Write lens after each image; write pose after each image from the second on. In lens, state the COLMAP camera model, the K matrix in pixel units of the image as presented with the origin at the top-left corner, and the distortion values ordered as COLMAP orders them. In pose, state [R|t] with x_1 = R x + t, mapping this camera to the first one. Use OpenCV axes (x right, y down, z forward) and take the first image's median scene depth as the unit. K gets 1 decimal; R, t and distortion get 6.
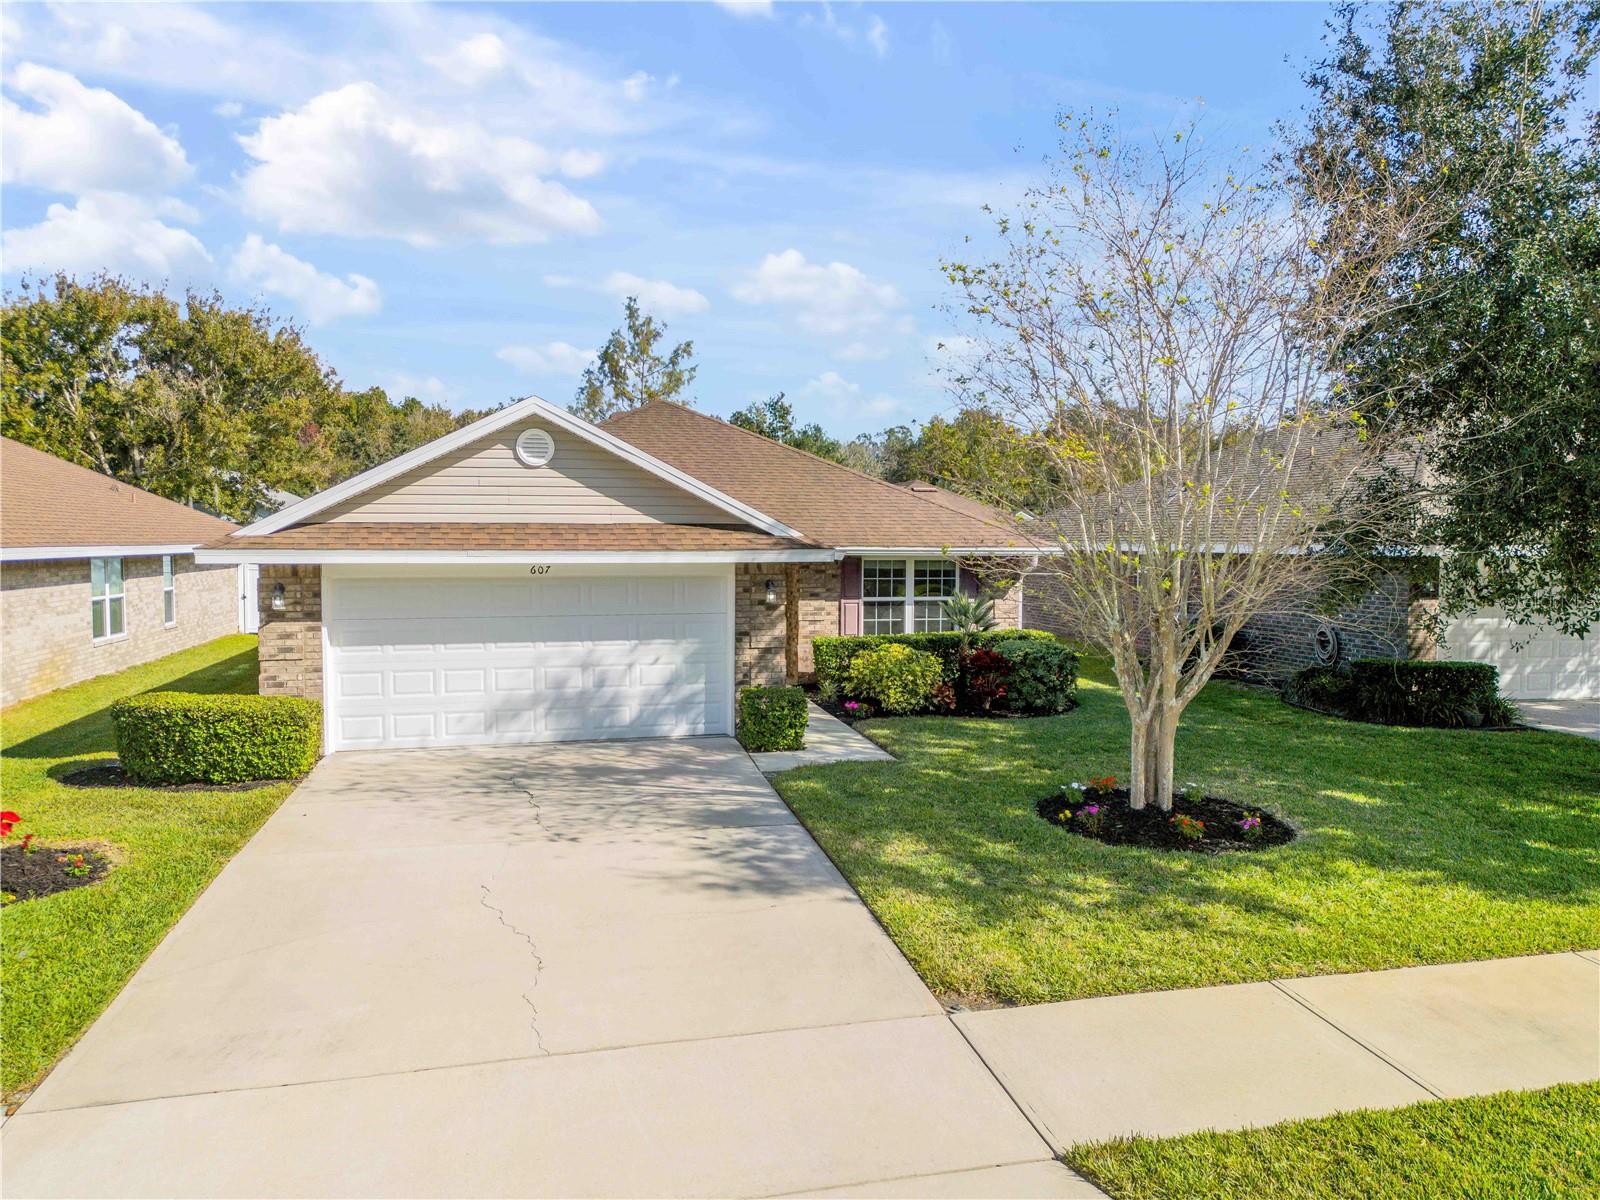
lens RADIAL K [[1124.9, 0, 800.0], [0, 1124.9, 600.0], [0, 0, 1]] dist [0.045395, -0.039032]
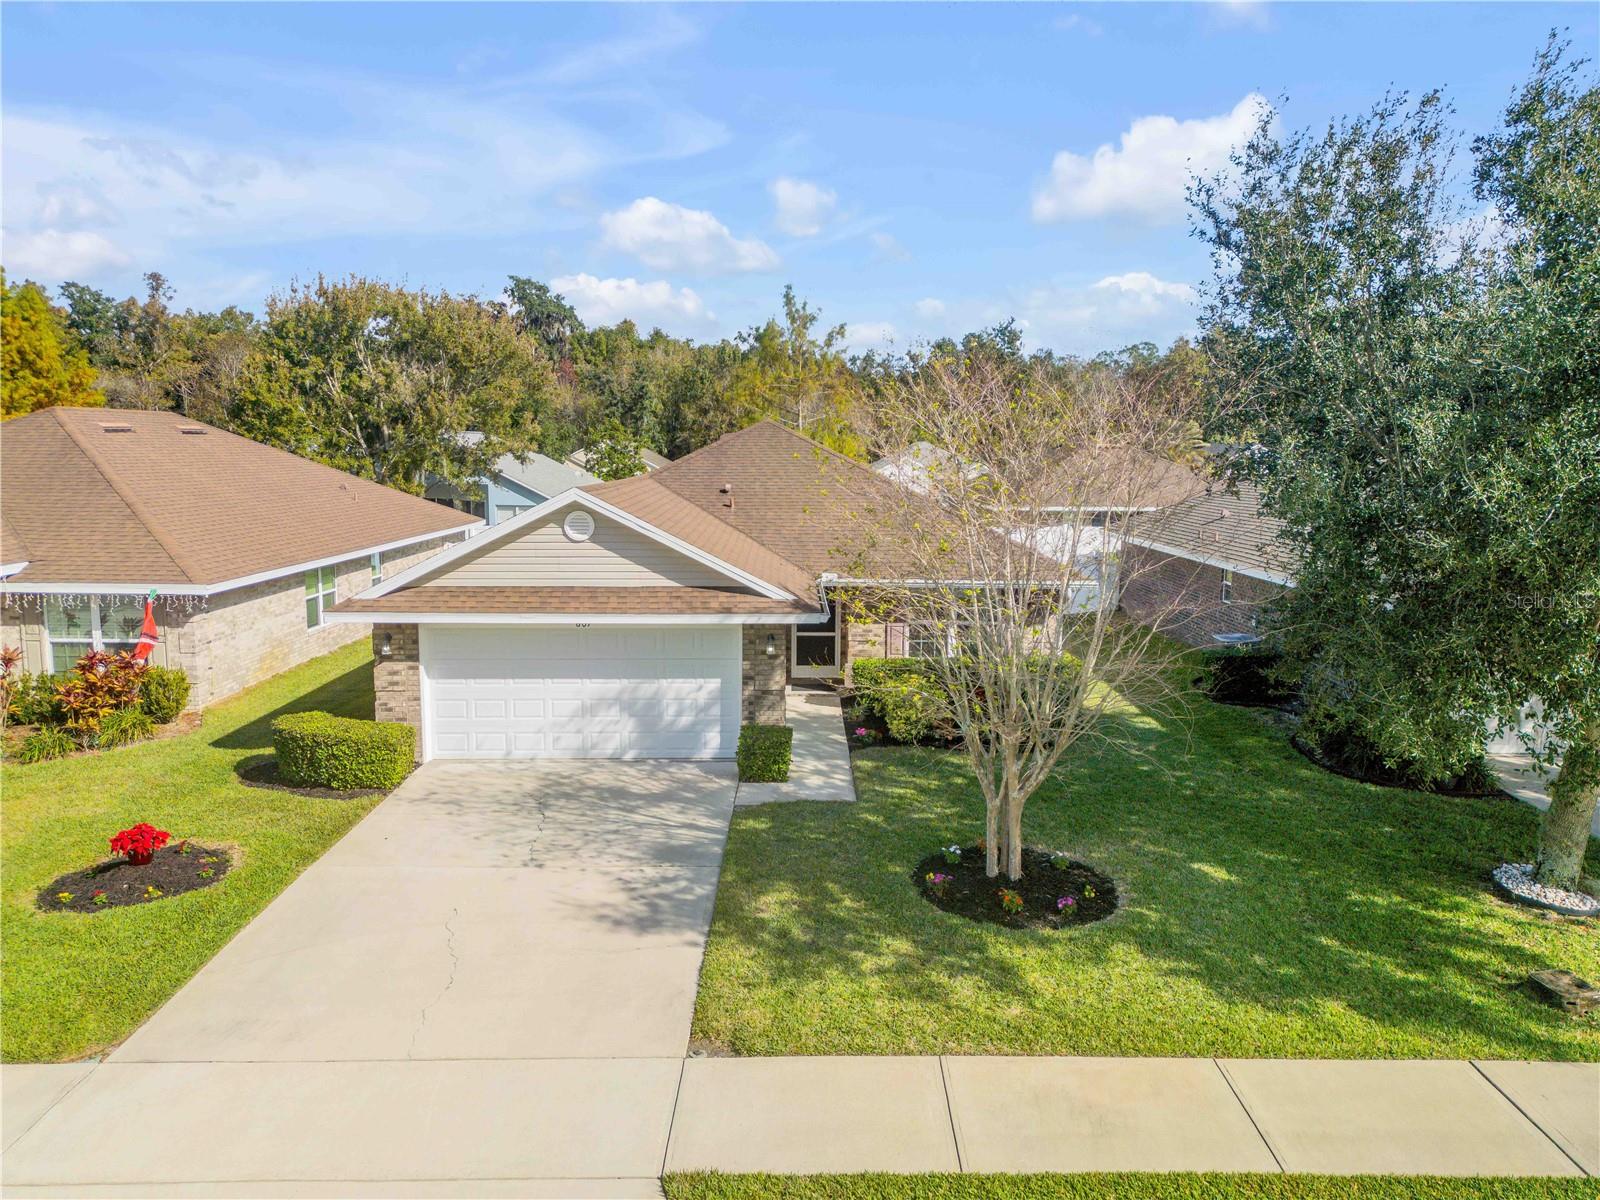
lens RADIAL K [[1123.8, 0, 800.0], [0, 1123.8, 600.0], [0, 0, 1]] dist [0.041352, 0.006920]
pose [[0.974919, 0.032909, -0.220115, 0.281845], [-0.015038, 0.996488, 0.082380, -0.163009], [0.222052, -0.077003, 0.971989, -0.154245]]
